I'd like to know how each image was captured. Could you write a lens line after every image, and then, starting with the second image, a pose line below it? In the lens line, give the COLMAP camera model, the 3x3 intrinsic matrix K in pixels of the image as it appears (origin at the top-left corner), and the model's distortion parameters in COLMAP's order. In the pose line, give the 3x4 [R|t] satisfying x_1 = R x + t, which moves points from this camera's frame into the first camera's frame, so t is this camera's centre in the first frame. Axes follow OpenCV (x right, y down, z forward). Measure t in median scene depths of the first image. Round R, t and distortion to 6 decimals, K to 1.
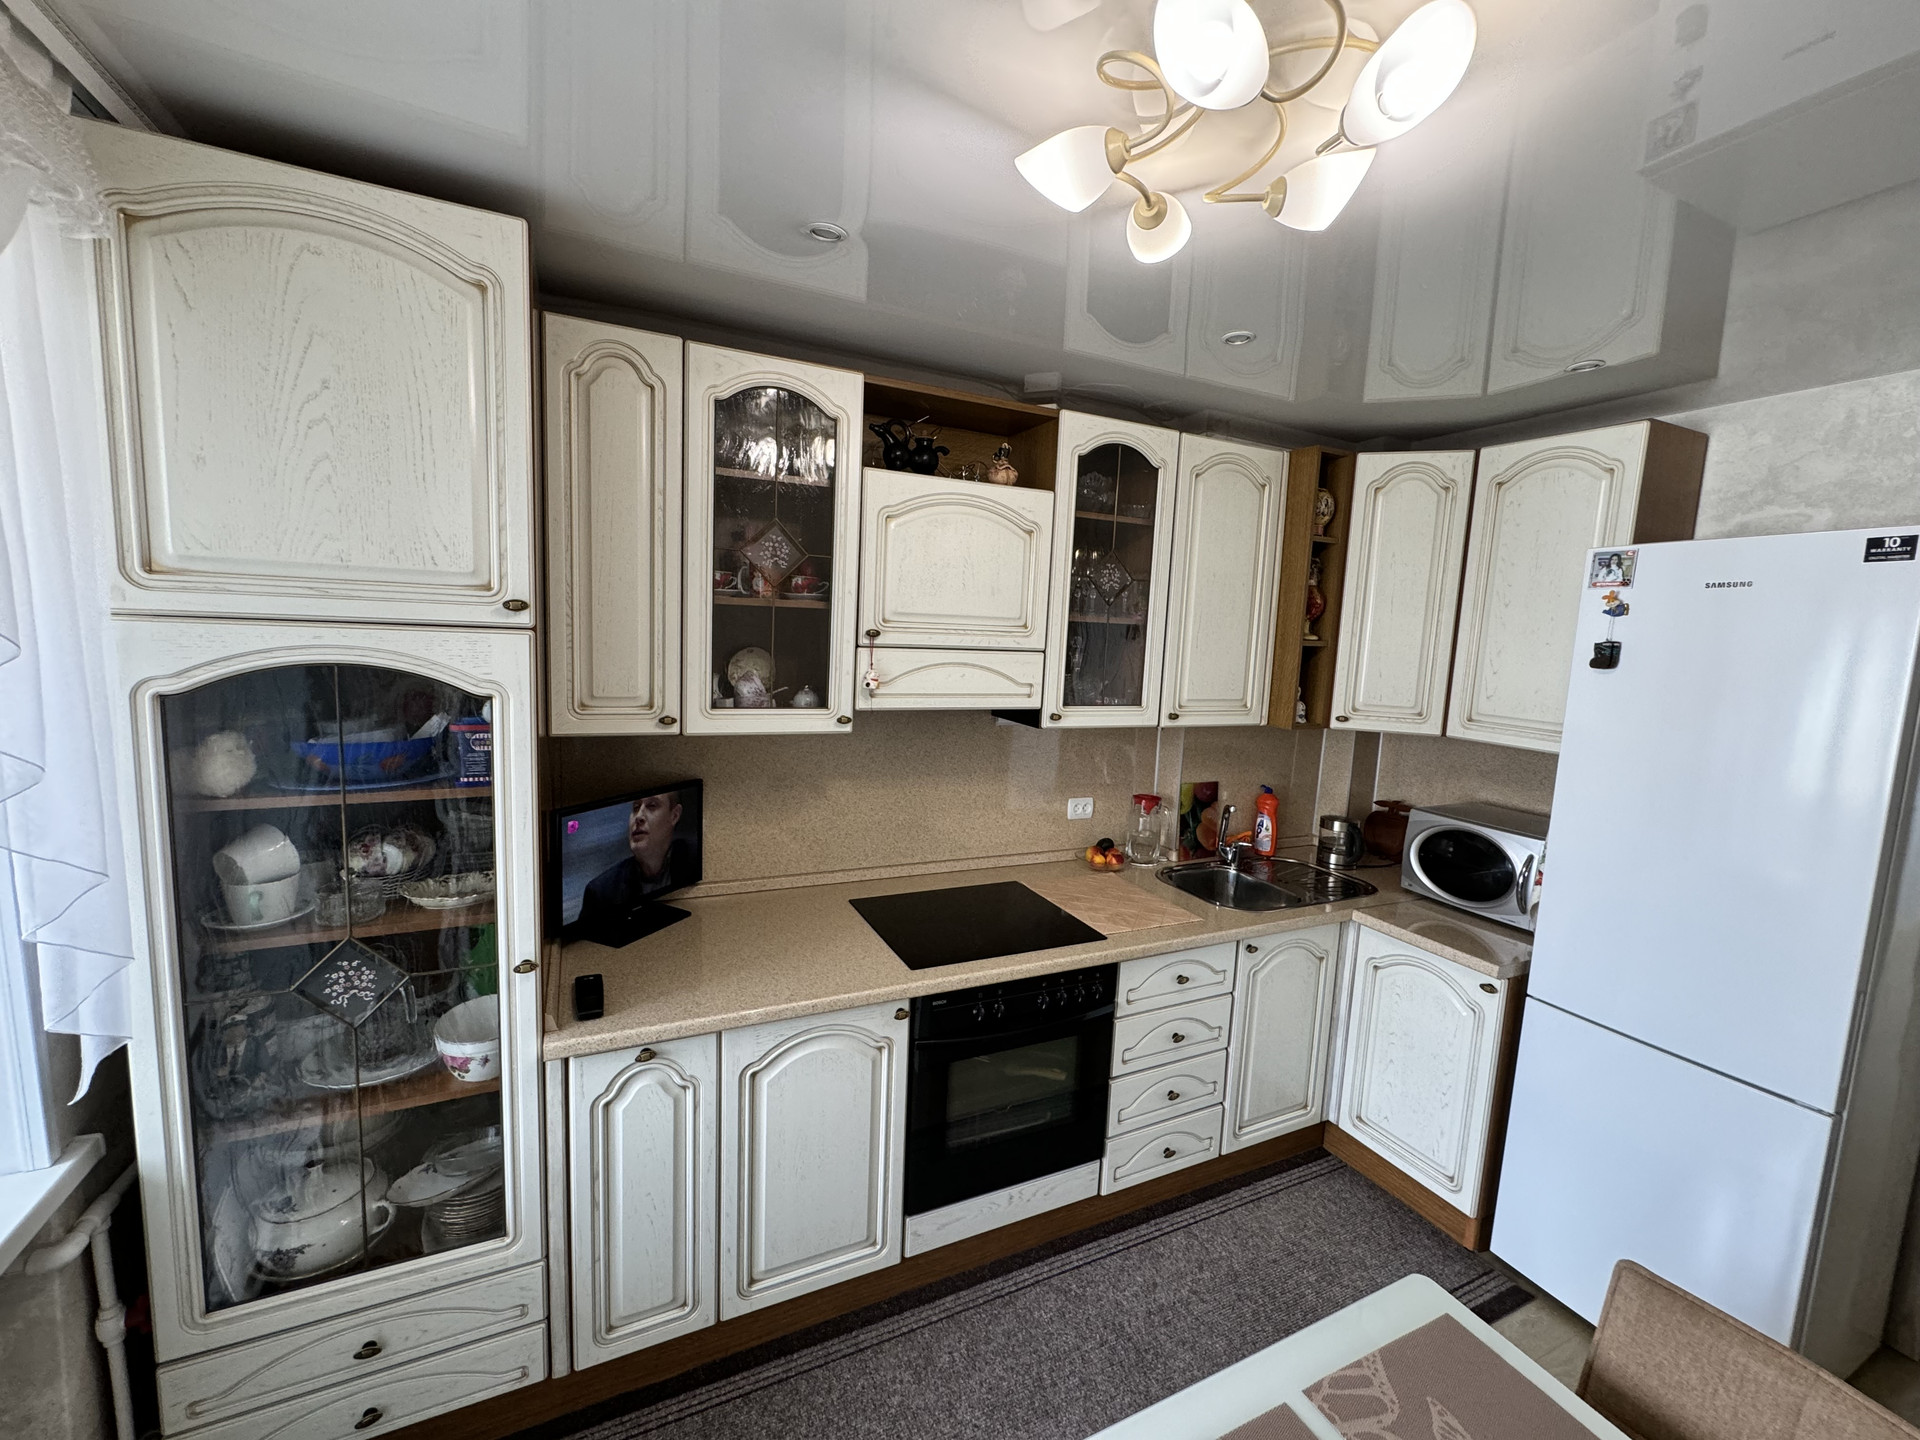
lens RADIAL K [[770.9, 0, 959.8], [0, 770.9, 719.5], [0, 0, 1]] dist [-0.003195, 0.000496]
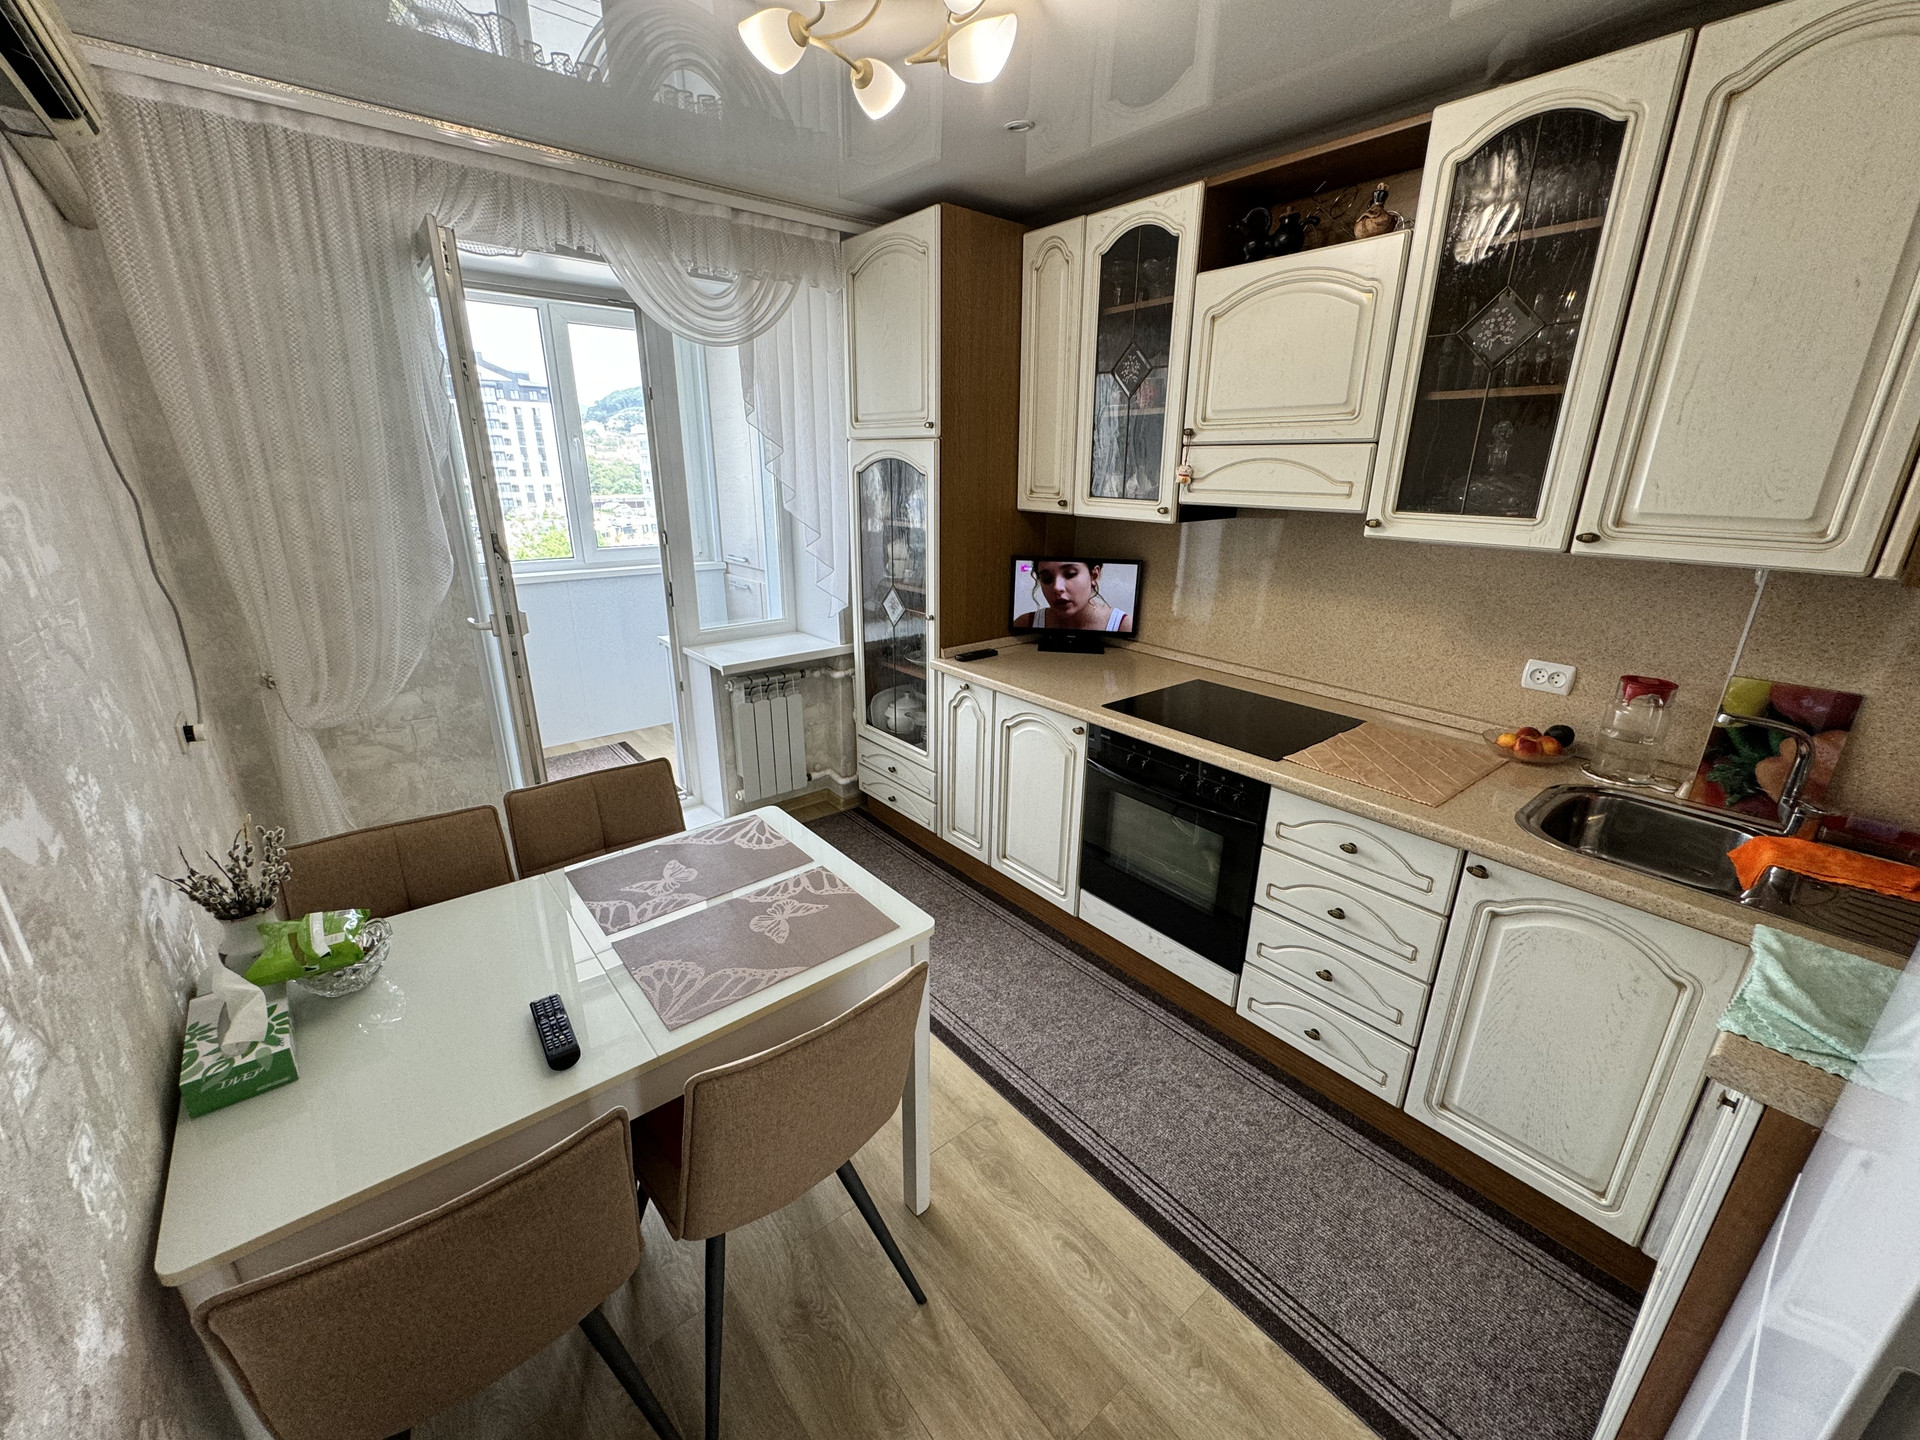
lens RADIAL K [[770.3, 0, 960.0], [0, 770.3, 718.3], [0, 0, 1]] dist [-0.004533, 0.001128]
pose [[0.240557, 0.267708, -0.932987, 0.933099], [-0.111533, 0.962470, 0.247411, 0.048438], [0.964206, 0.044542, 0.261387, 0.384754]]
